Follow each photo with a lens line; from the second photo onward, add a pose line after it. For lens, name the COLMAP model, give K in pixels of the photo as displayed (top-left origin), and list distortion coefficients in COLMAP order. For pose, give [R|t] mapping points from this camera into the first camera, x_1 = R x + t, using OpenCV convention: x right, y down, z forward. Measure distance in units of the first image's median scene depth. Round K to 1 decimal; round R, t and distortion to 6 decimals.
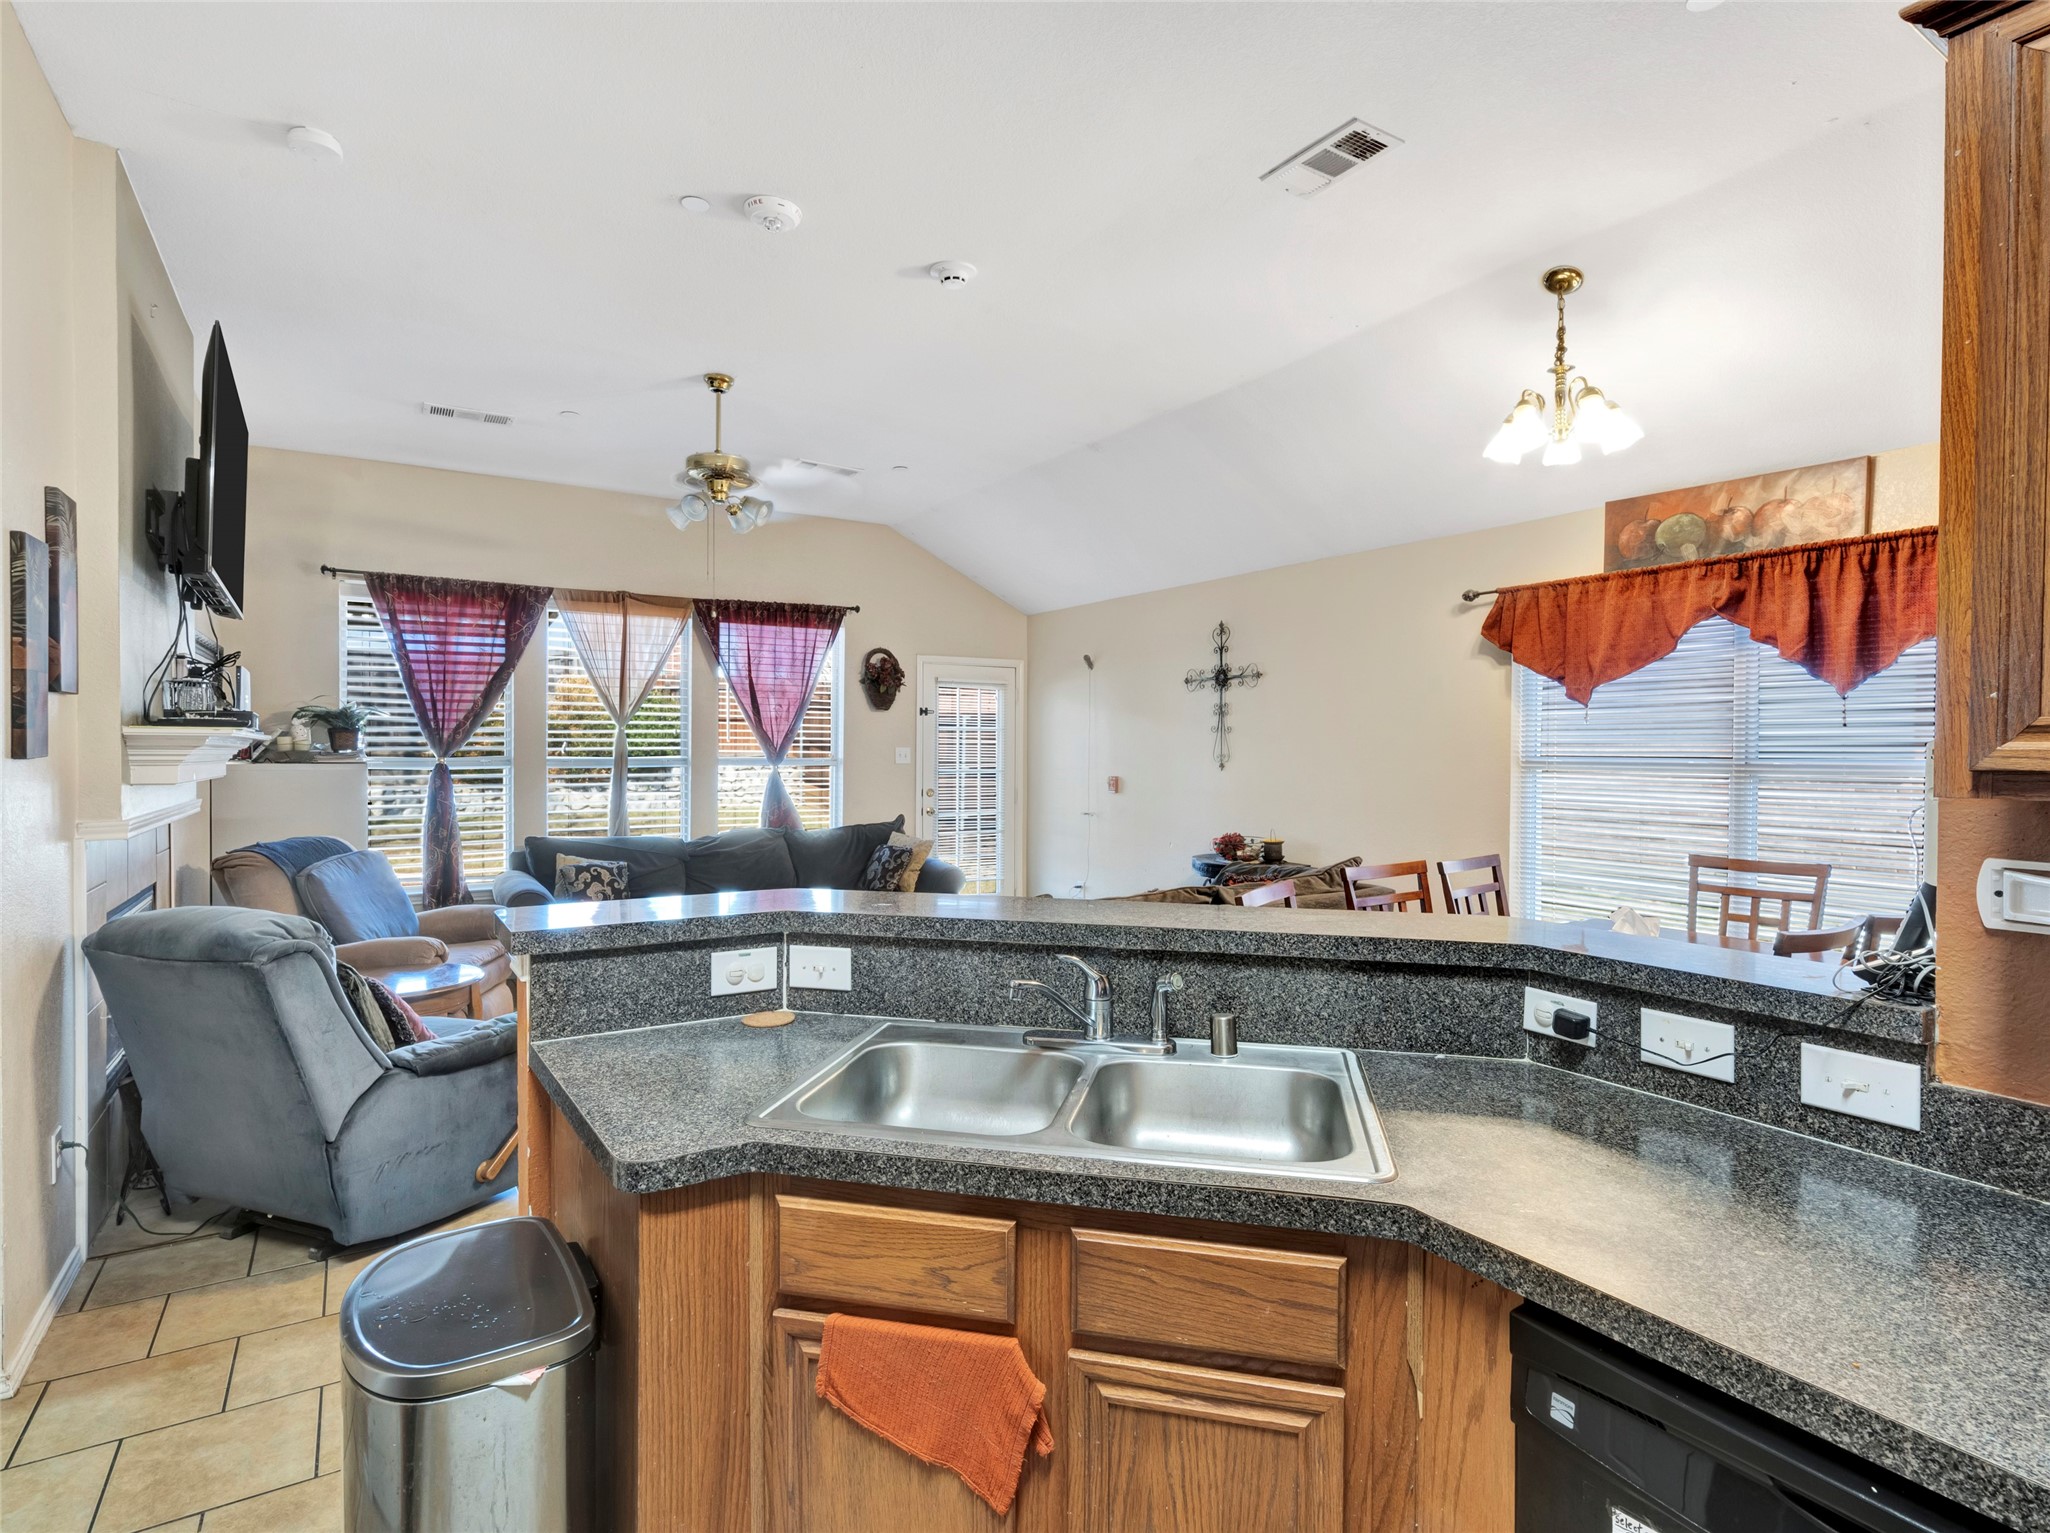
lens RADIAL K [[1065.4, 0, 1021.8], [0, 1065.4, 766.5], [0, 0, 1]] dist [-0.003475, -0.000498]
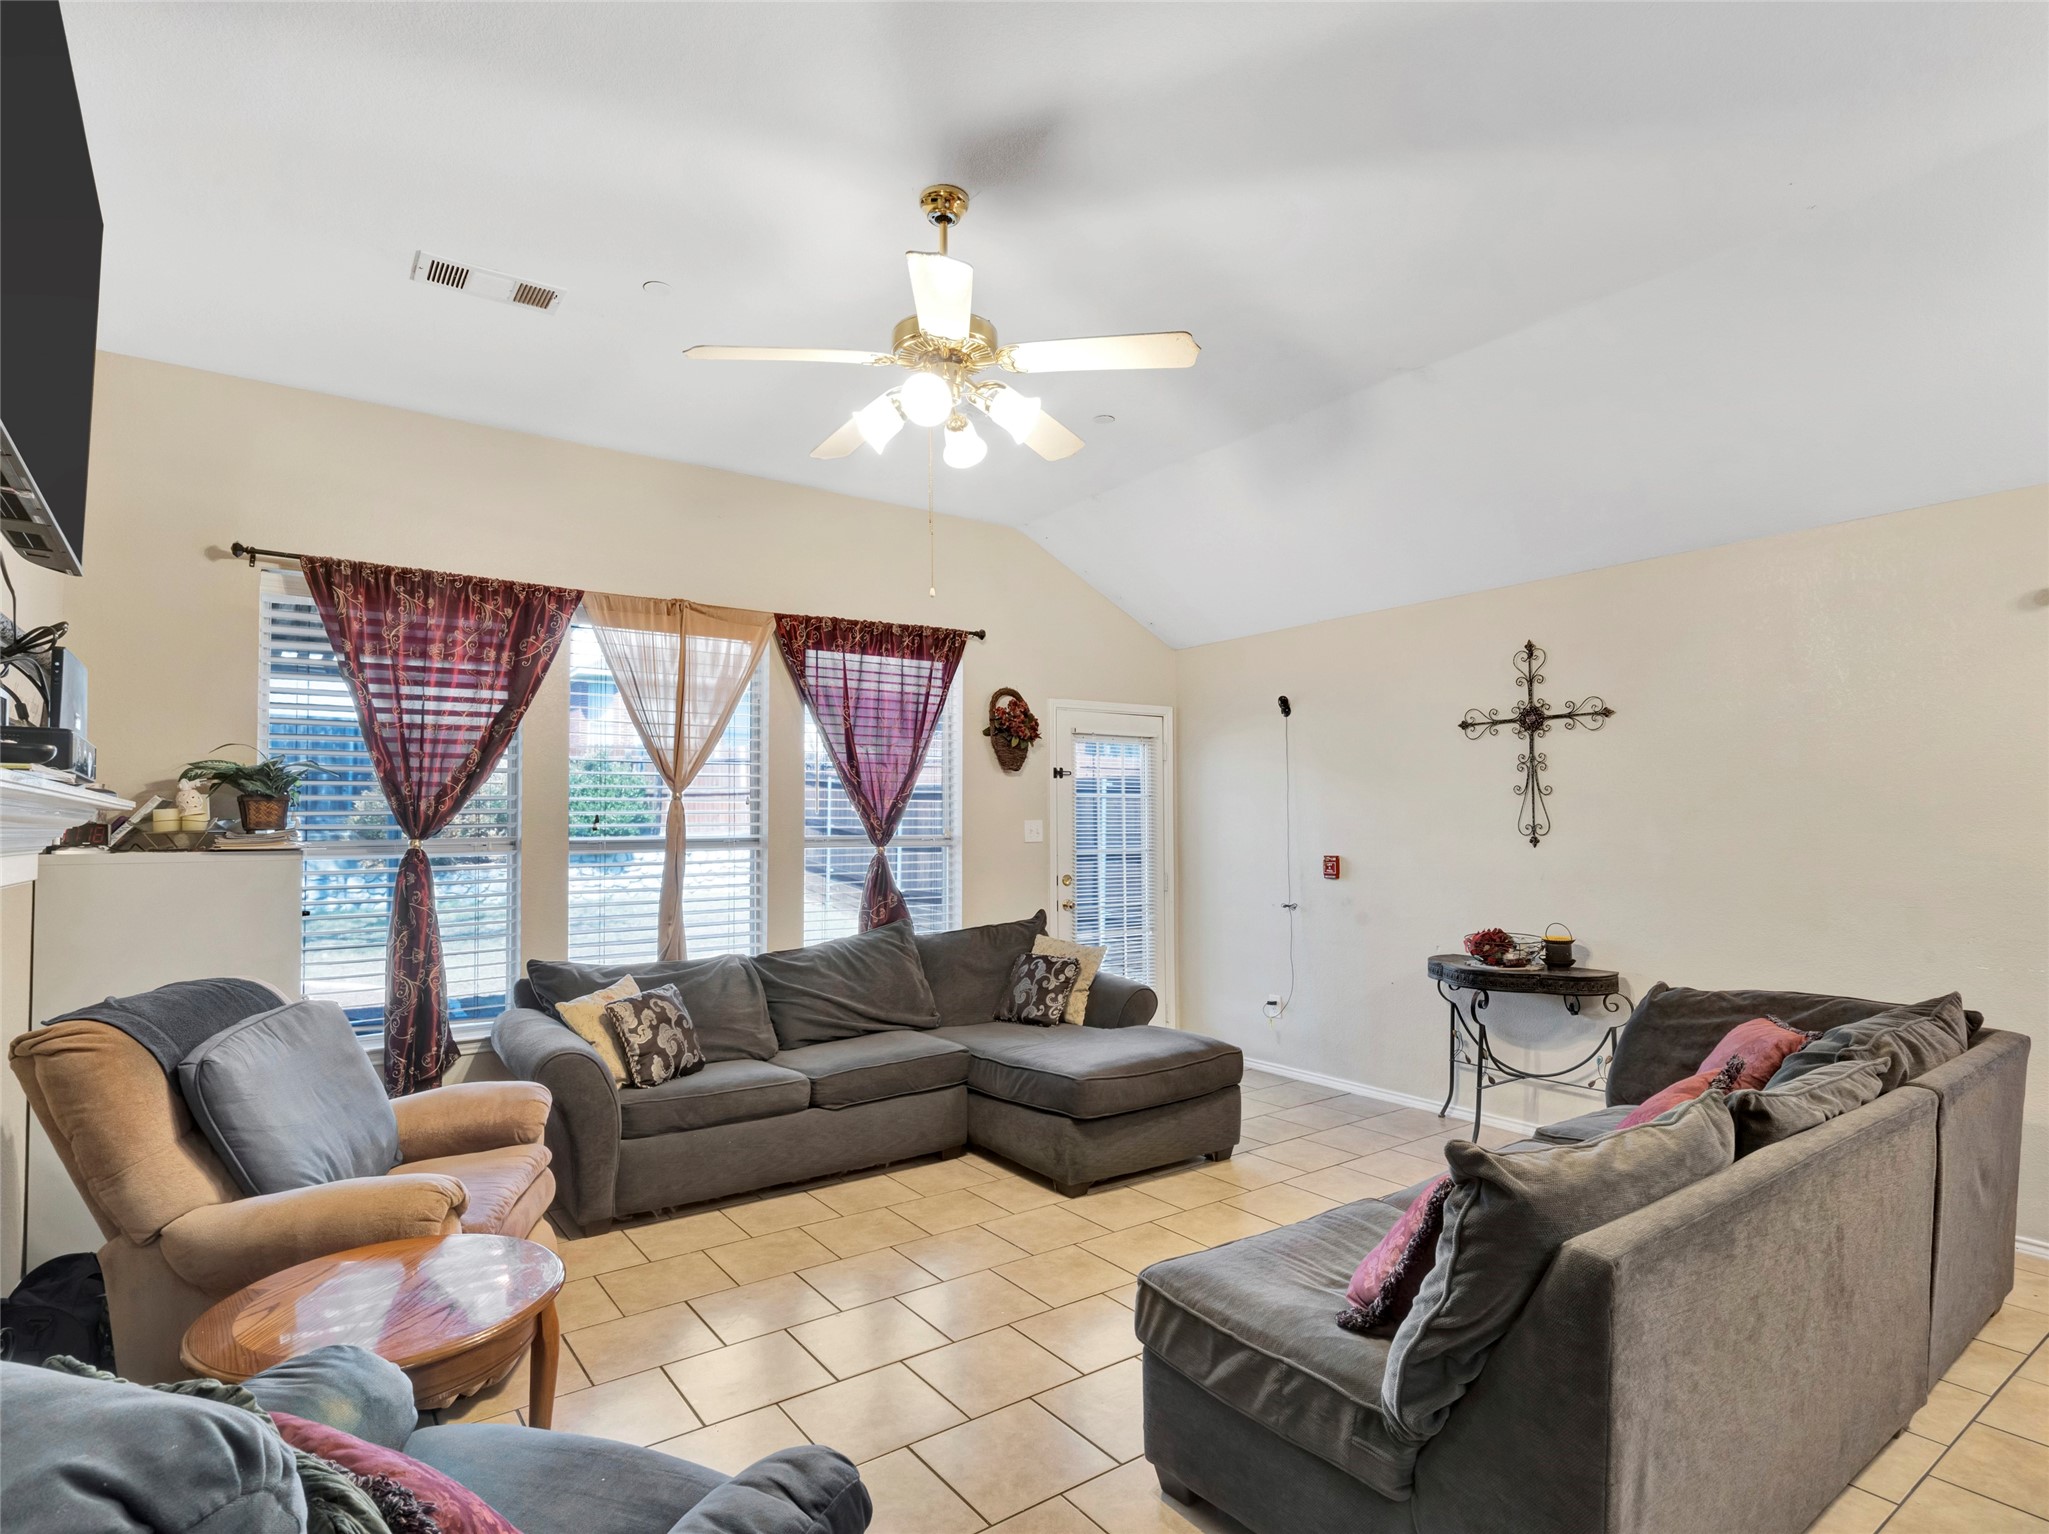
lens RADIAL K [[1067.7, 0, 1027.4], [0, 1067.7, 803.5], [0, 0, 1]] dist [-0.003576, -0.000730]
pose [[0.997576, -0.009113, 0.068990, -0.215468], [0.011801, 0.999183, -0.038659, -0.001331], [-0.068582, 0.039380, 0.996868, 0.317651]]
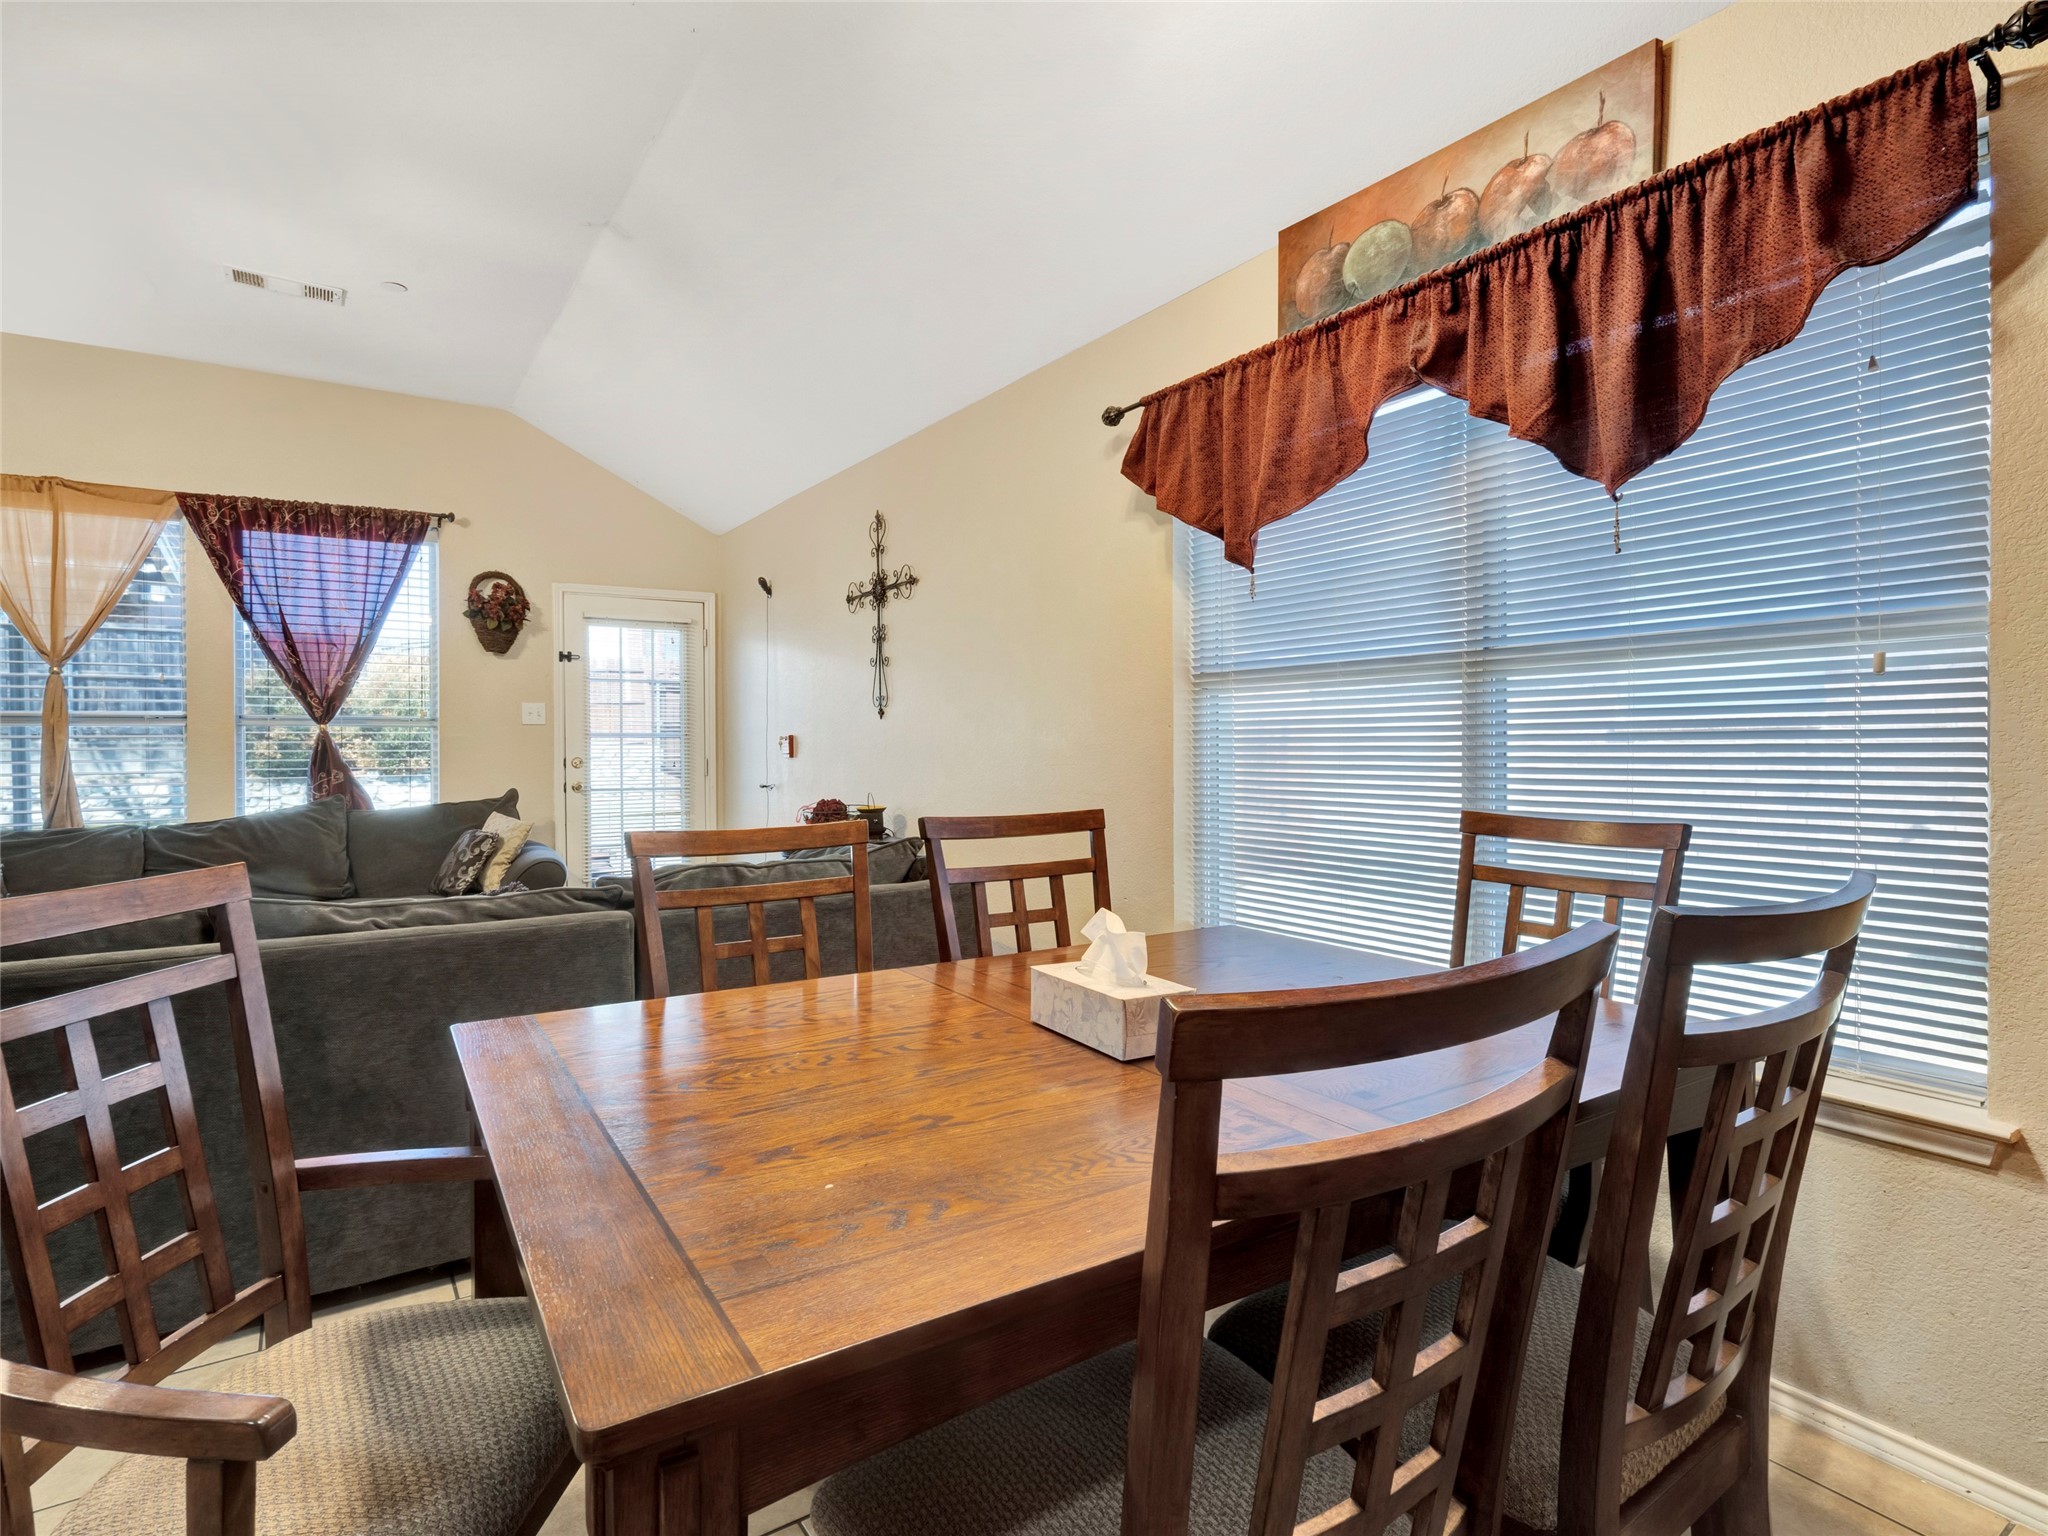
lens RADIAL K [[1057.8, 0, 1034.4], [0, 1057.8, 773.1], [0, 0, 1]] dist [-0.002577, 0.002743]
pose [[0.999460, -0.011366, 0.030843, 0.285365], [0.011166, 0.999916, 0.006640, 0.039650], [-0.030916, -0.006292, 0.999502, 0.294975]]
